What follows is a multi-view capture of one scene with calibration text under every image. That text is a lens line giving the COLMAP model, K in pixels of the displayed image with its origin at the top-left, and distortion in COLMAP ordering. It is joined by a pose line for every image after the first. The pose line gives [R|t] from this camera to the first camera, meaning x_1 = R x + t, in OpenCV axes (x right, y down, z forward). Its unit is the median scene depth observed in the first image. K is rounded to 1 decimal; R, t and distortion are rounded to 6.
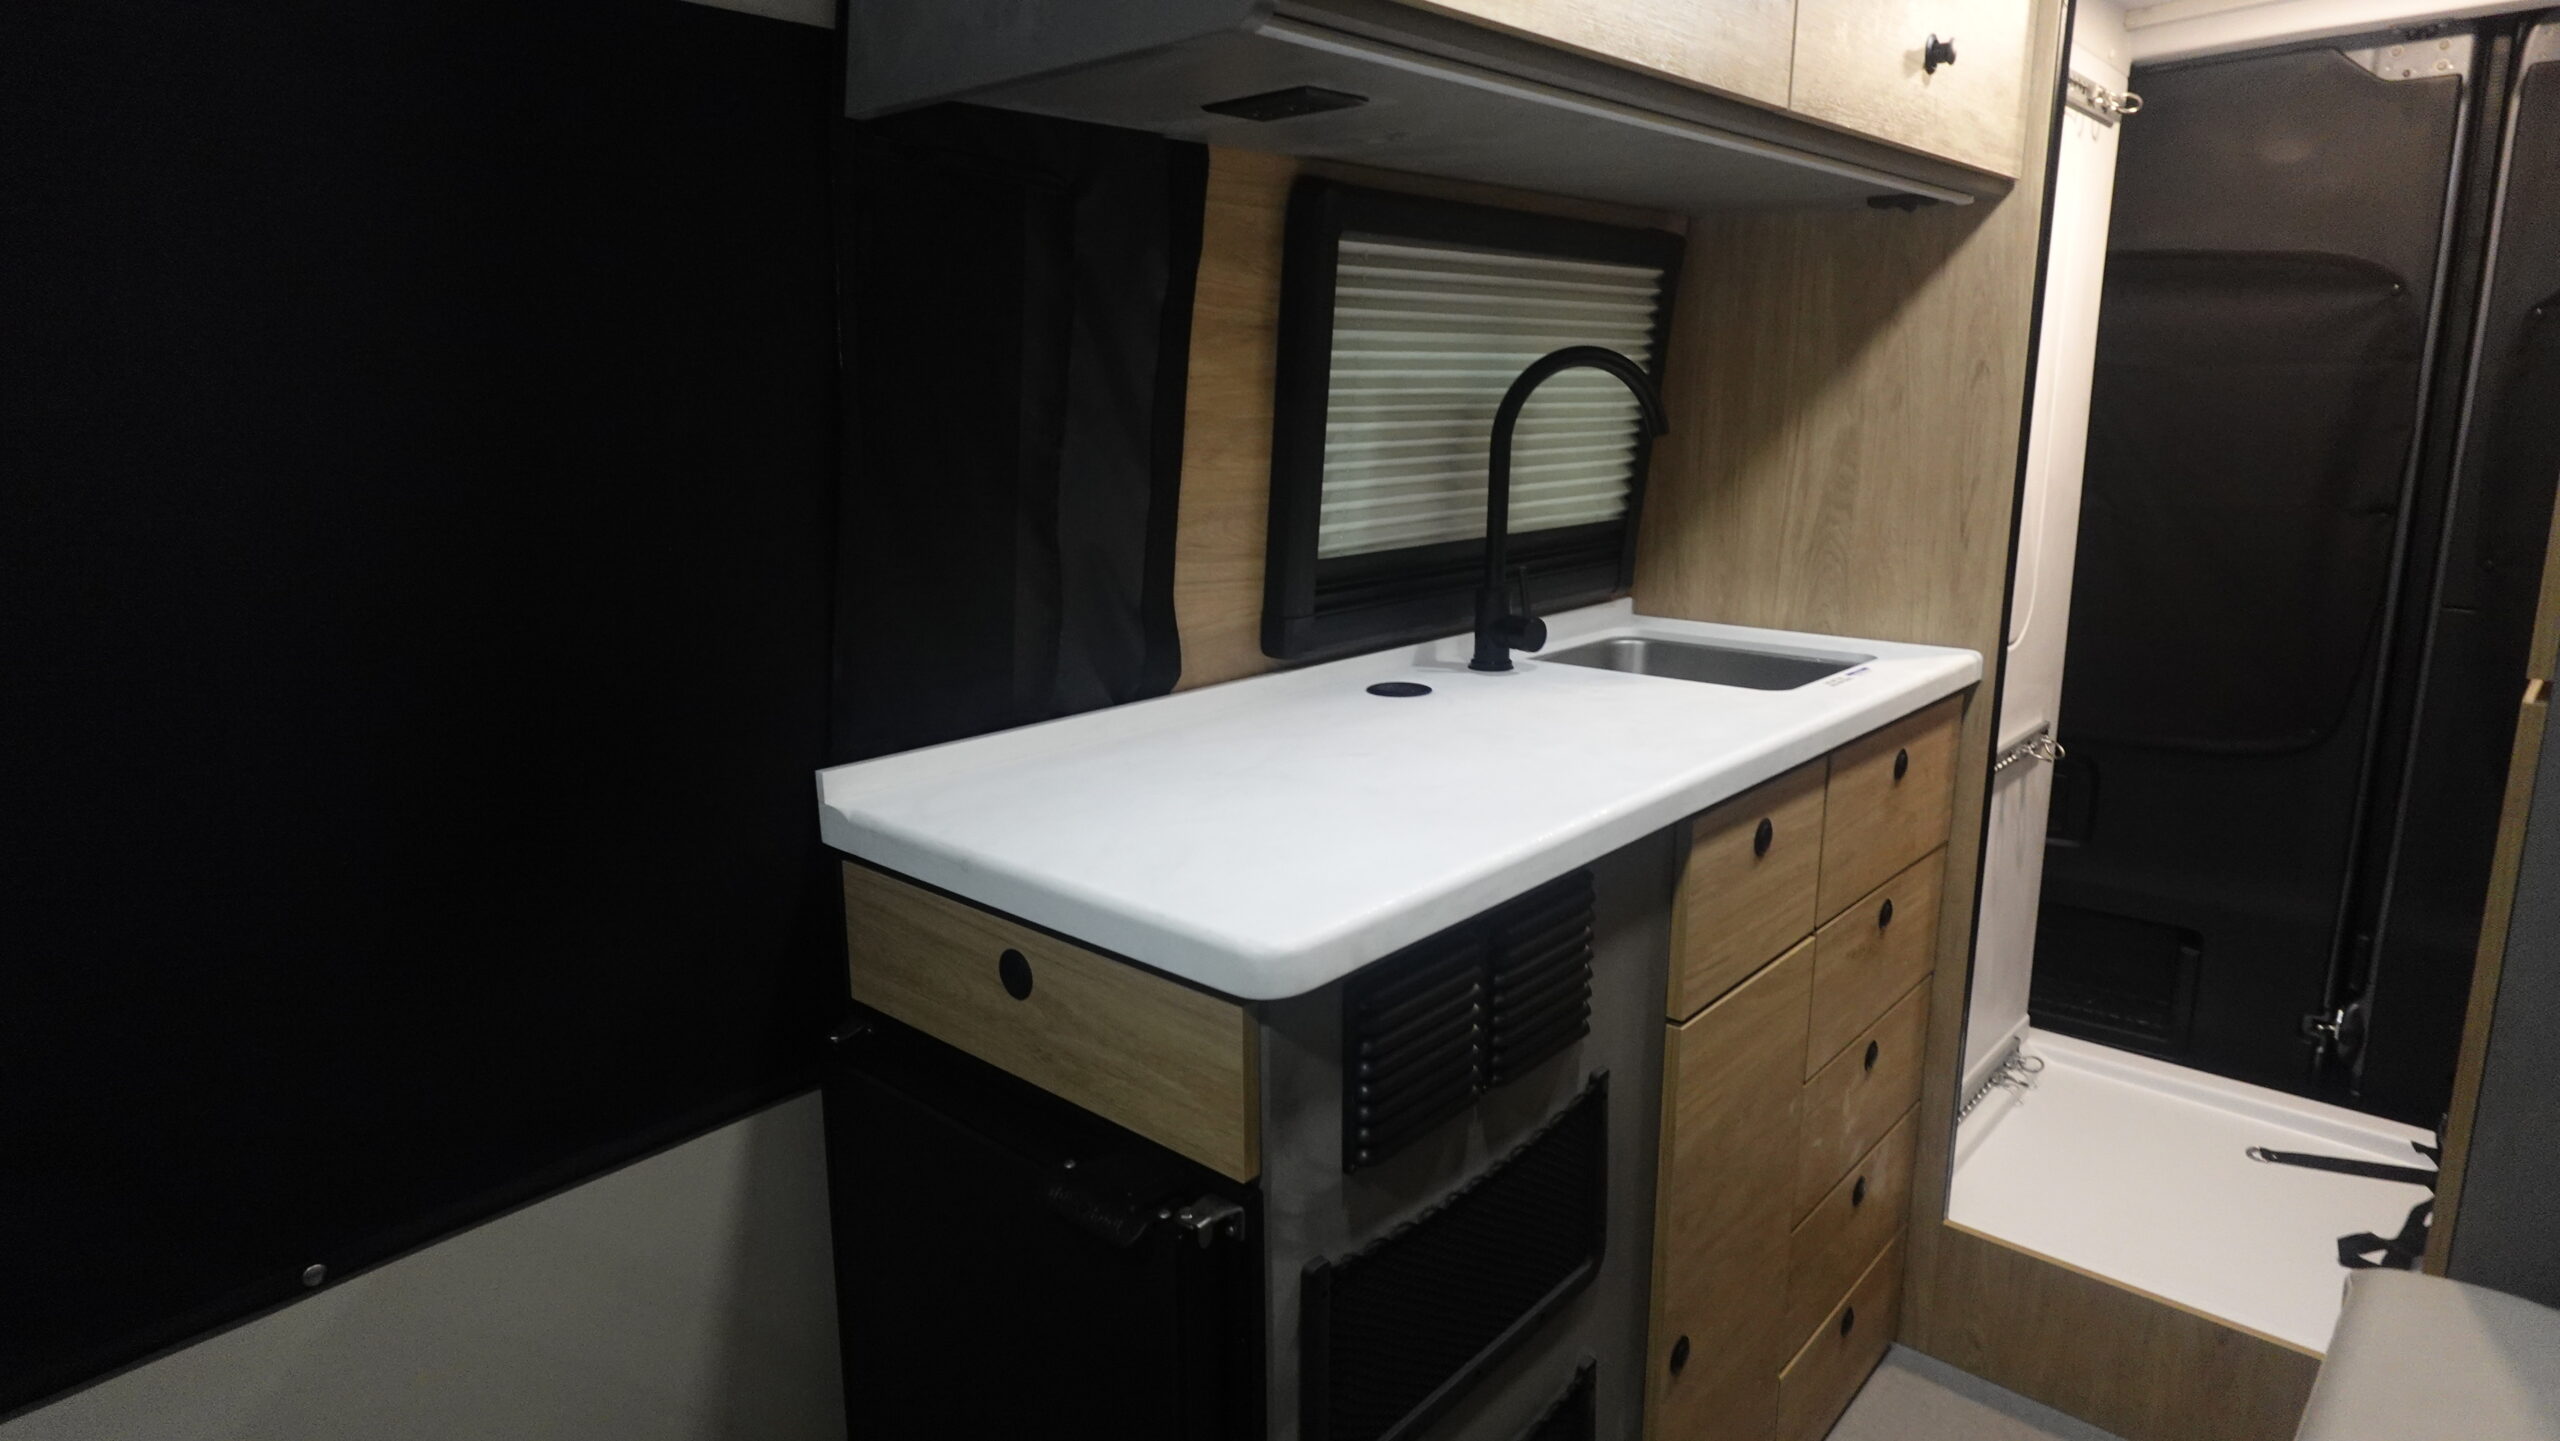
lens RADIAL K [[1444.3, 0, 1289.6], [0, 1444.3, 711.3], [0, 0, 1]] dist [-0.000161, 0.000596]
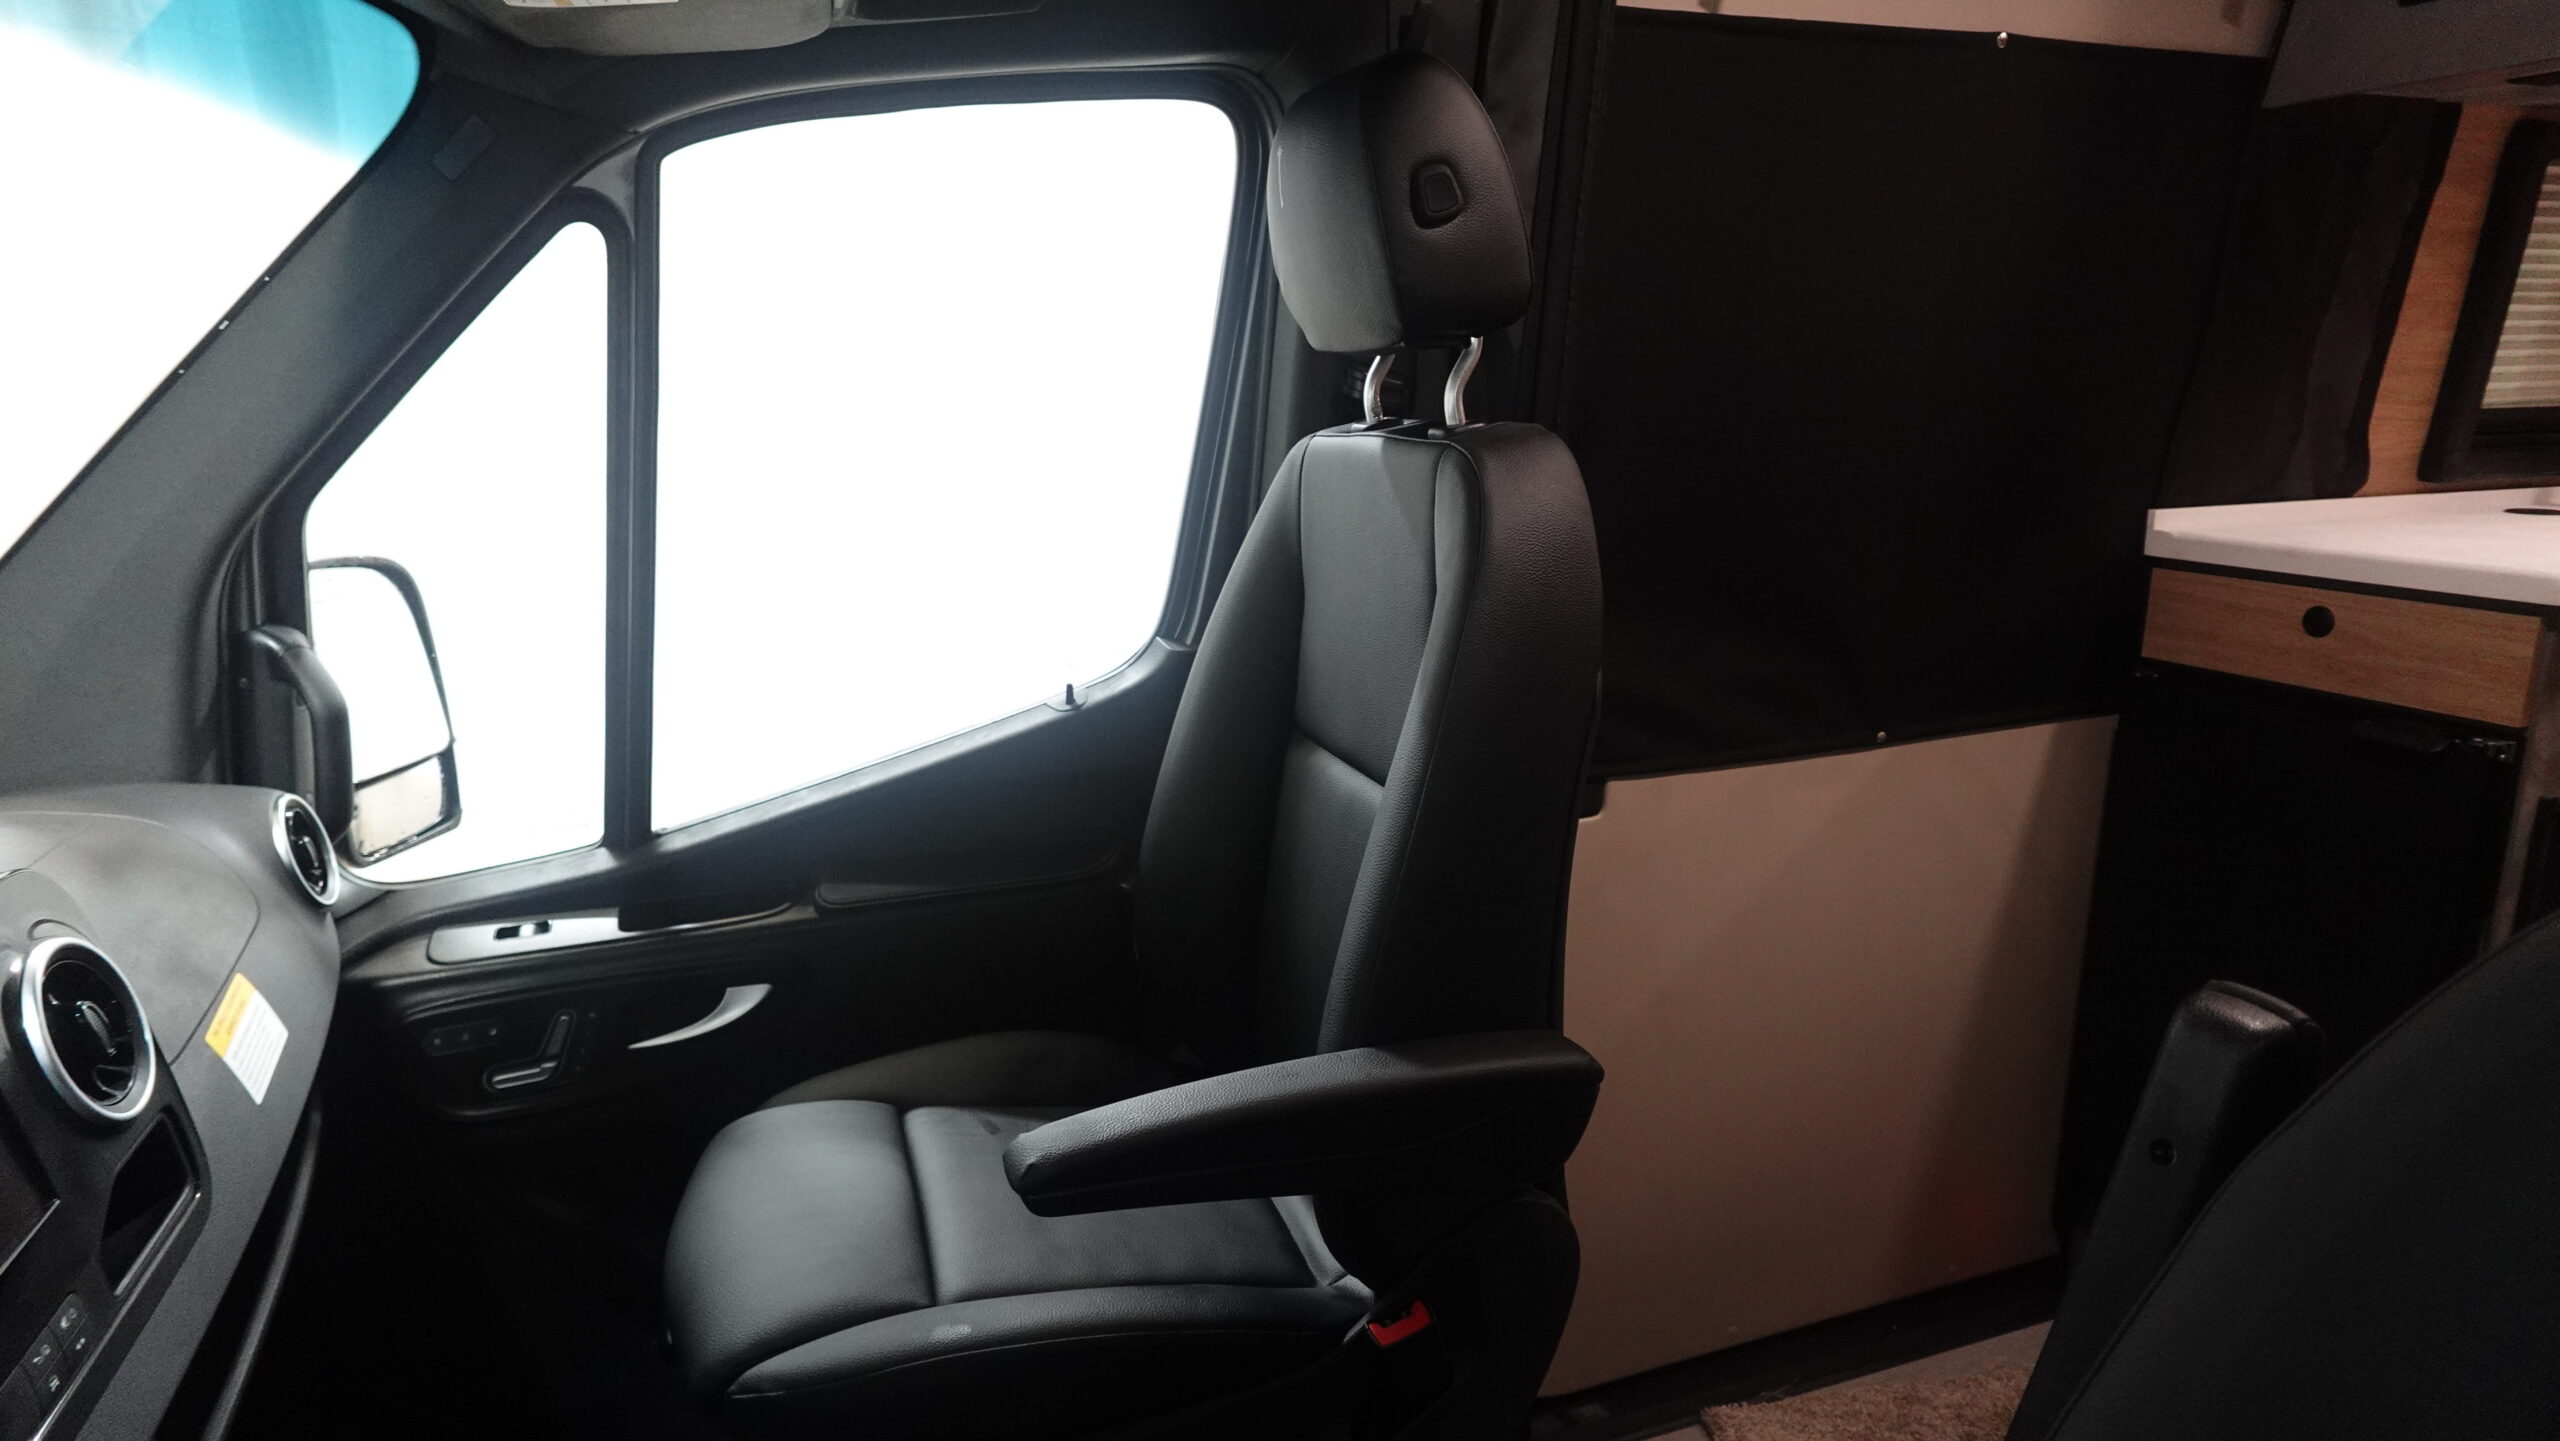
lens RADIAL K [[1444.3, 0, 1291.5], [0, 1444.3, 707.6], [0, 0, 1]] dist [-0.000161, 0.000596]
pose [[0.887541, 0.105551, -0.448474, -0.308101], [-0.096365, 0.994403, 0.043329, 0.205630], [0.450537, 0.004761, 0.892745, -0.649596]]
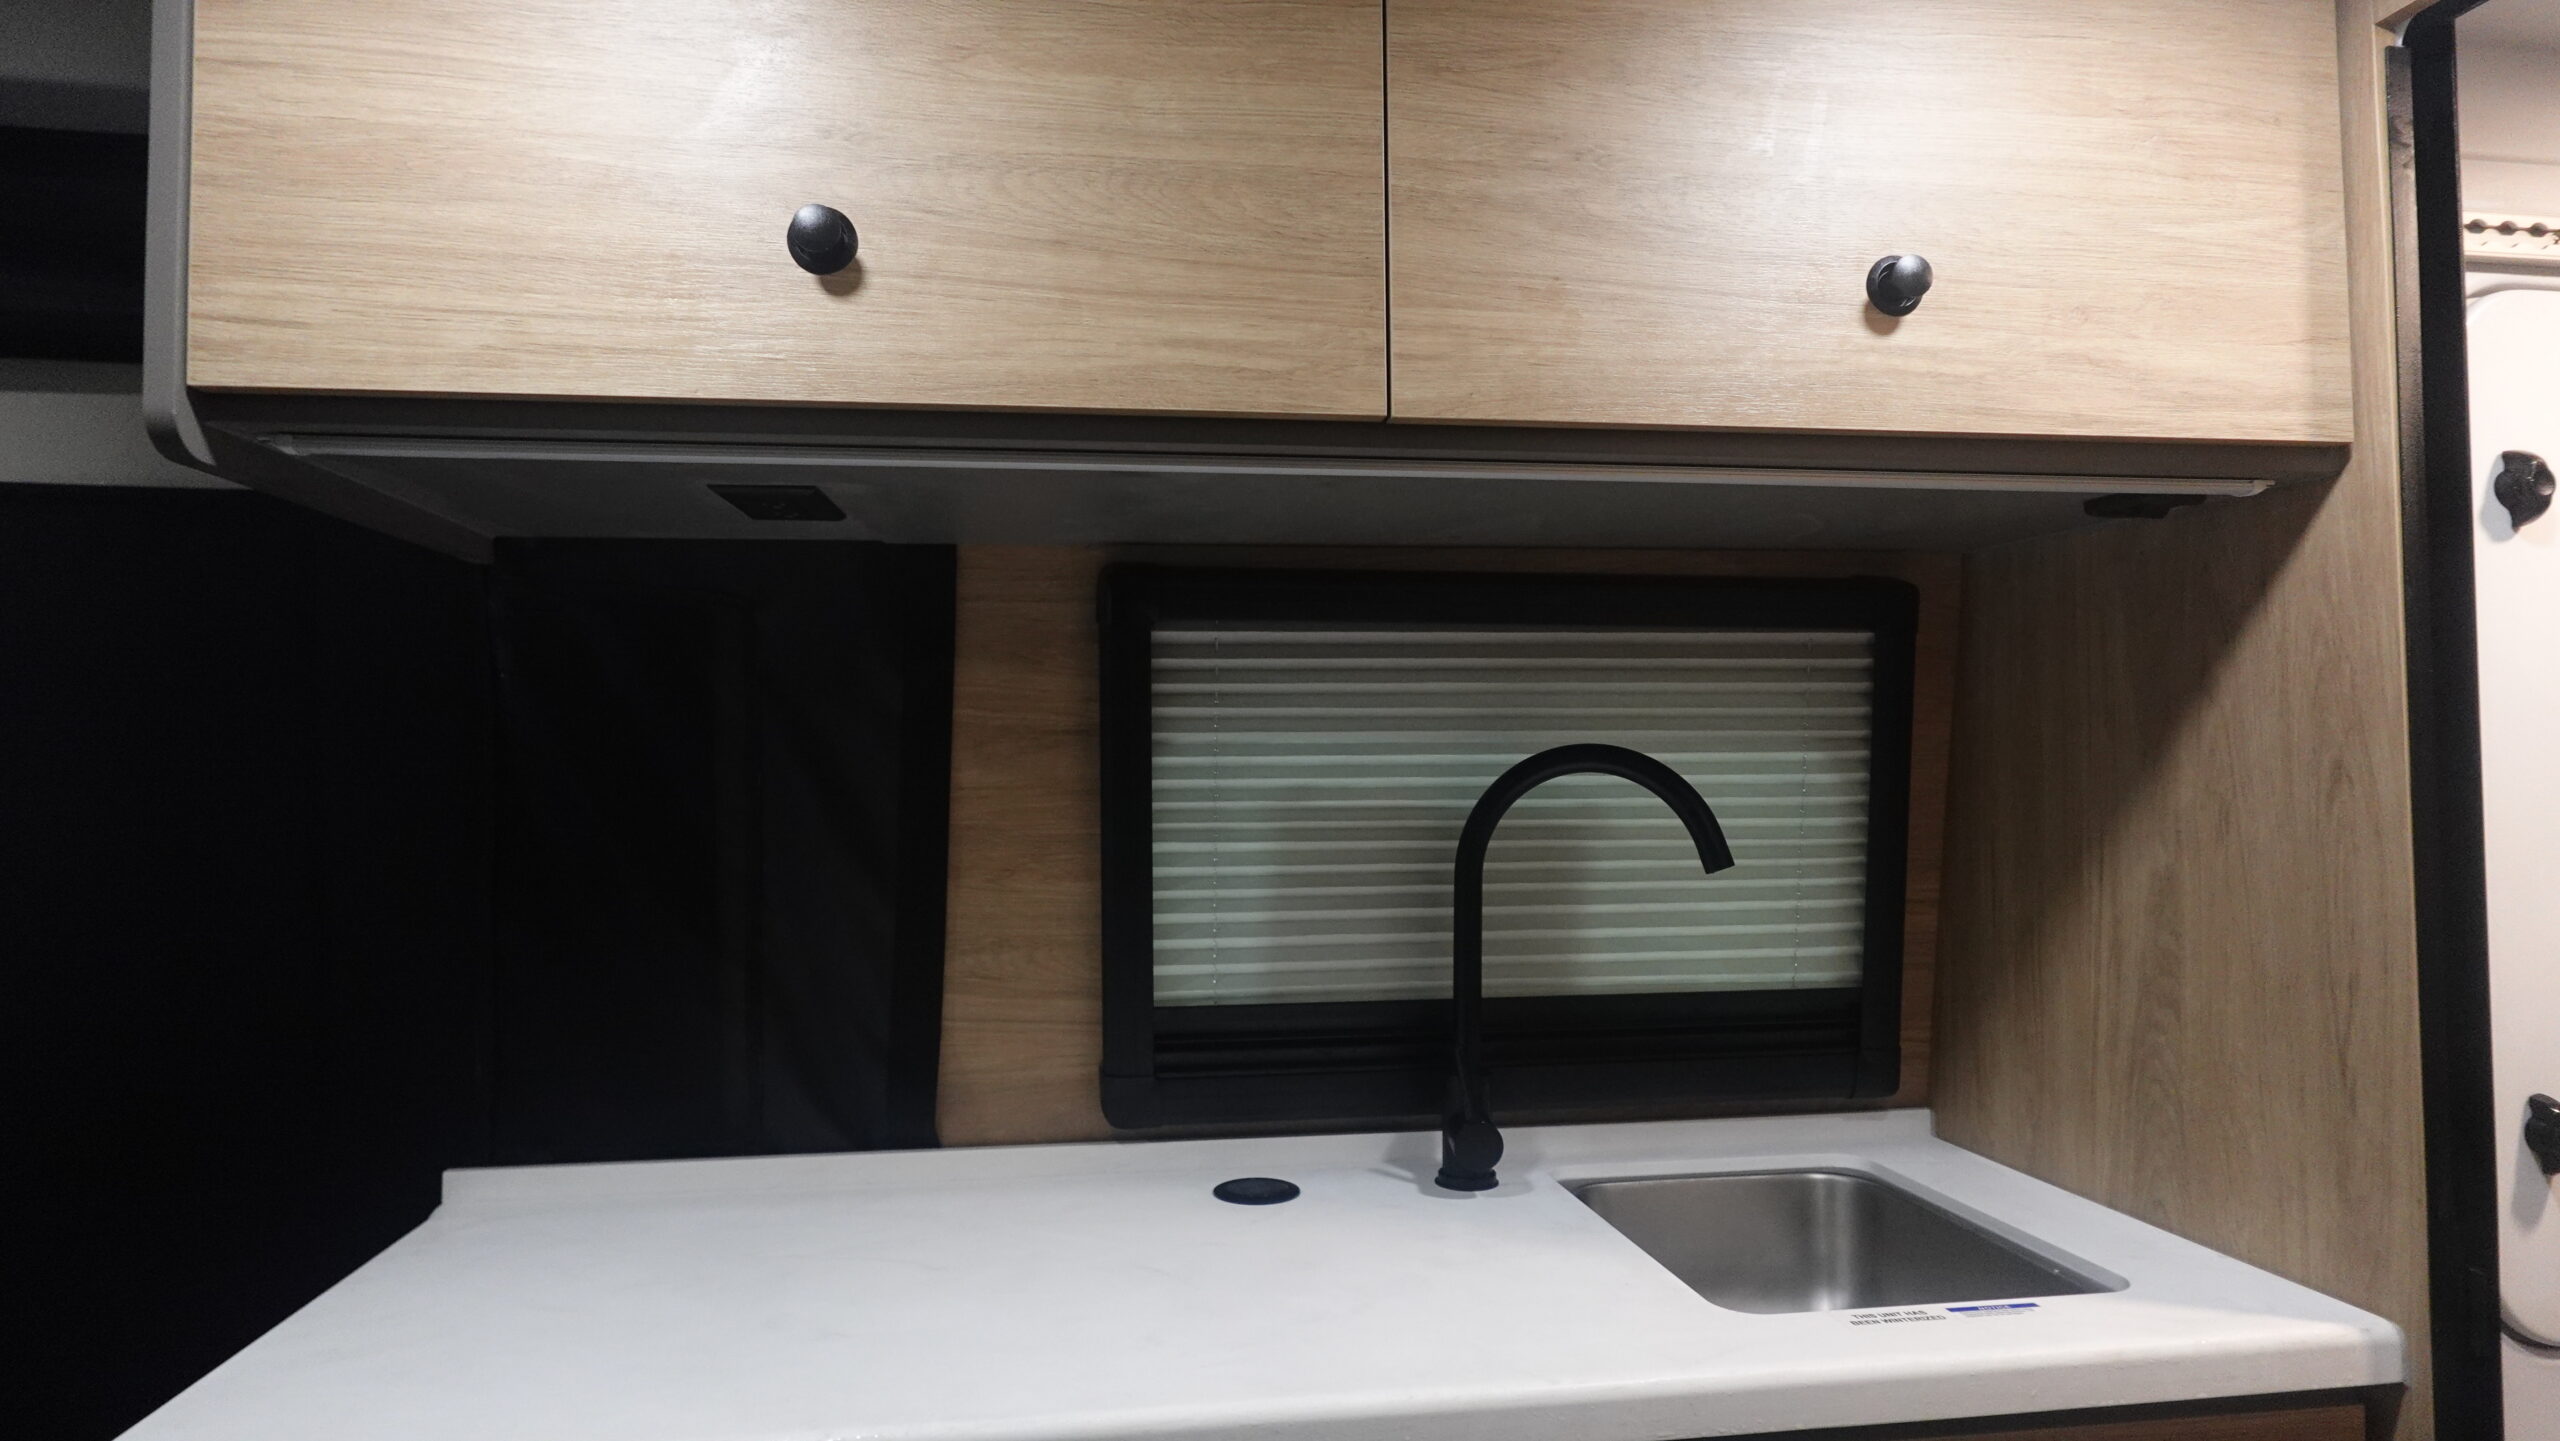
lens RADIAL K [[1444.3, 0, 1292.3], [0, 1444.3, 715.1], [0, 0, 1]] dist [-0.000161, 0.000596]
pose [[0.780263, -0.024823, -0.624958, 0.550441], [-0.136791, 0.968249, -0.209242, -0.097775], [0.610309, 0.248753, 0.752094, 0.371375]]
